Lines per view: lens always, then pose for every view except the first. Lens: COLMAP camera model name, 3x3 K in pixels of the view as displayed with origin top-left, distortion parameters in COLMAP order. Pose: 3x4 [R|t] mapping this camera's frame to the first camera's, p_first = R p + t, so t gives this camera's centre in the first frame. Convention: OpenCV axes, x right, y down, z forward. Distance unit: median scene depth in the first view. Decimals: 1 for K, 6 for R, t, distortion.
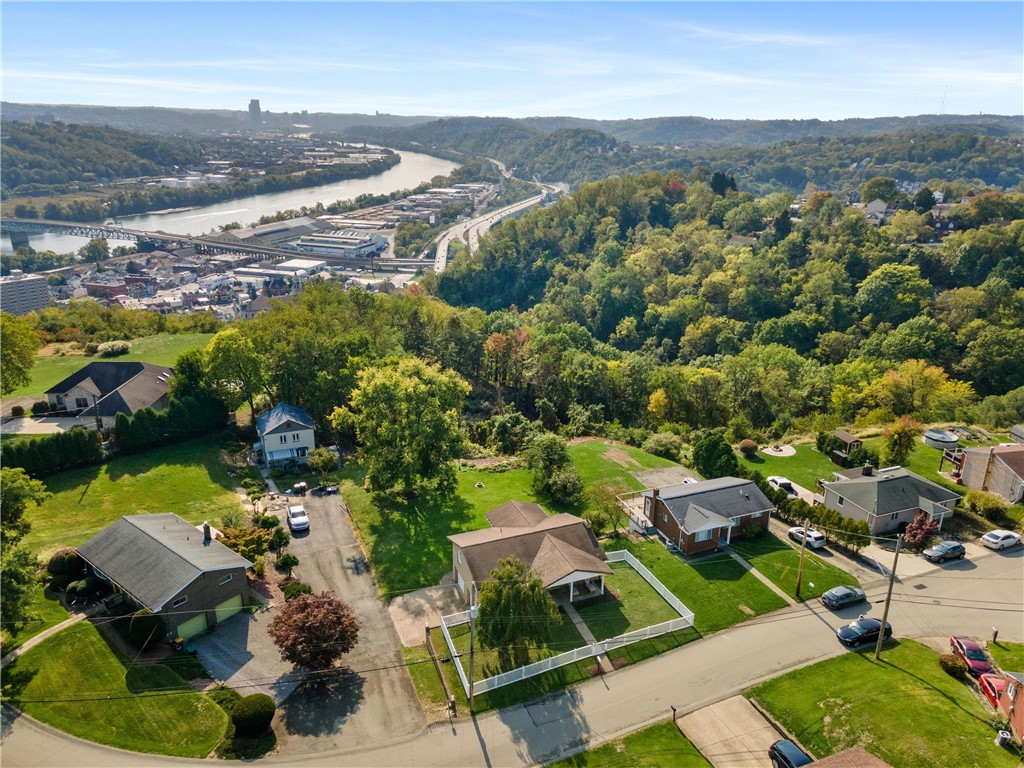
lens RADIAL K [[748.4, 0, 523.8], [0, 748.4, 374.3], [0, 0, 1]] dist [0.026014, 0.064175]
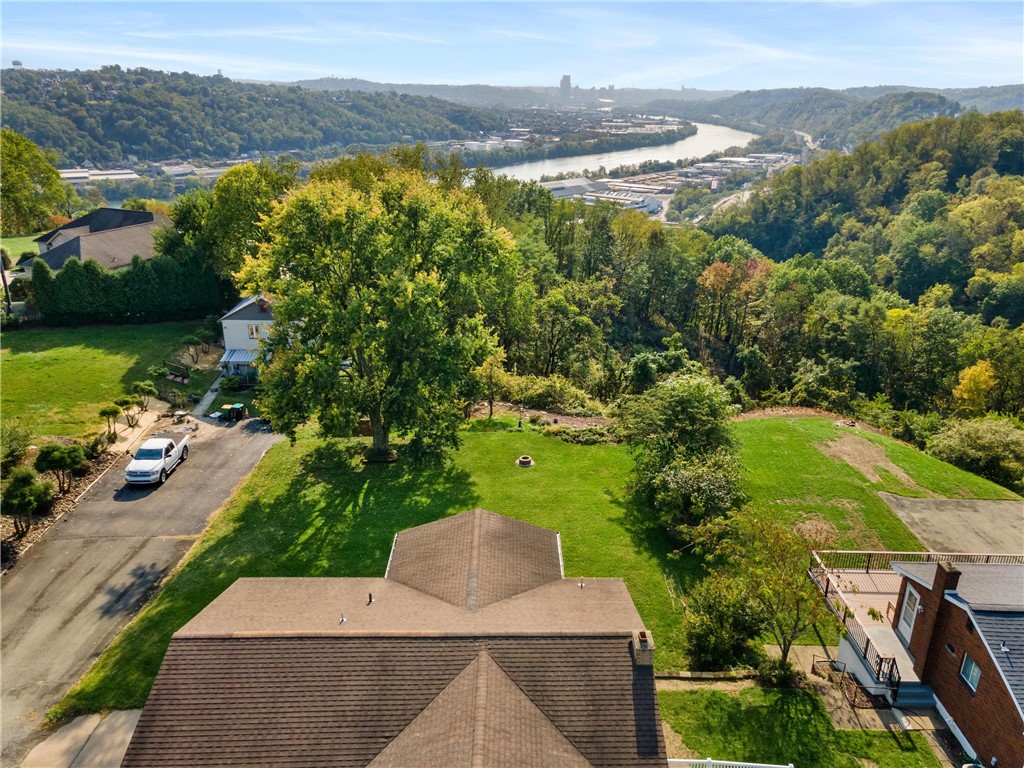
lens RADIAL K [[748.4, 0, 523.8], [0, 748.4, 374.3], [0, 0, 1]] dist [0.026014, 0.064175]
pose [[0.929462, 0.129309, -0.345514, 0.015394], [-0.119529, 0.991593, 0.049562, 0.011124], [0.349018, -0.004767, 0.937104, 0.088206]]
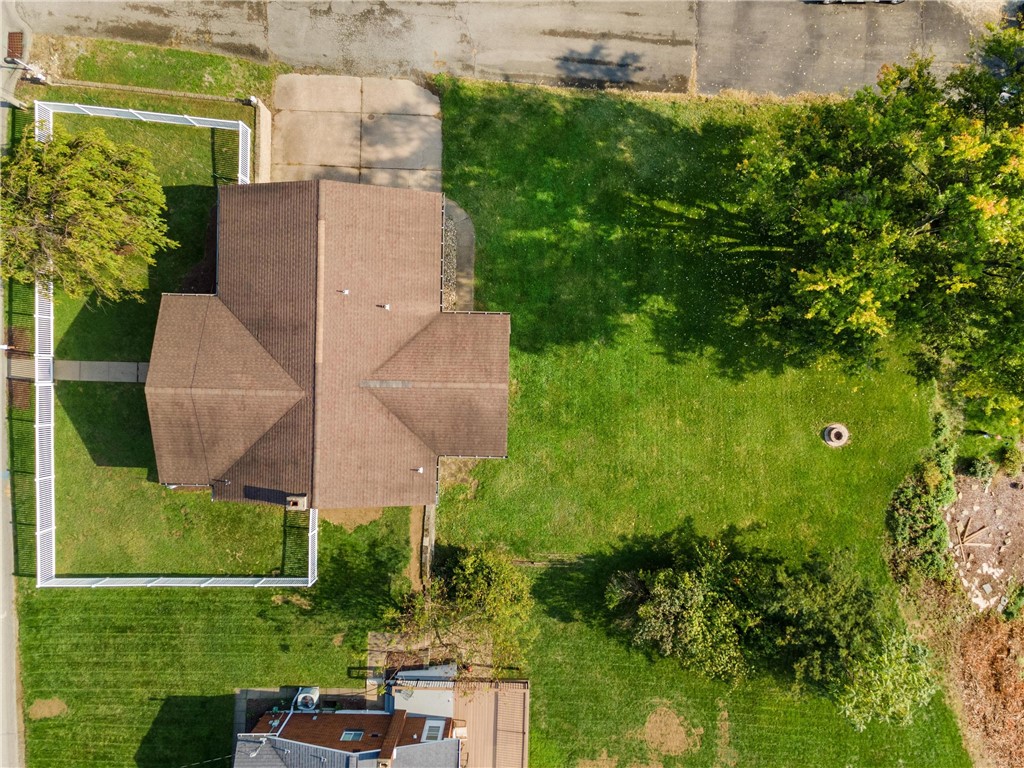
lens RADIAL K [[748.4, 0, 523.8], [0, 748.4, 374.3], [0, 0, 1]] dist [0.026014, 0.064175]
pose [[-0.410007, 0.911975, -0.013982, -0.002732], [-0.325069, -0.131787, 0.936463, -0.025326], [0.852188, 0.388502, 0.350488, 0.113758]]
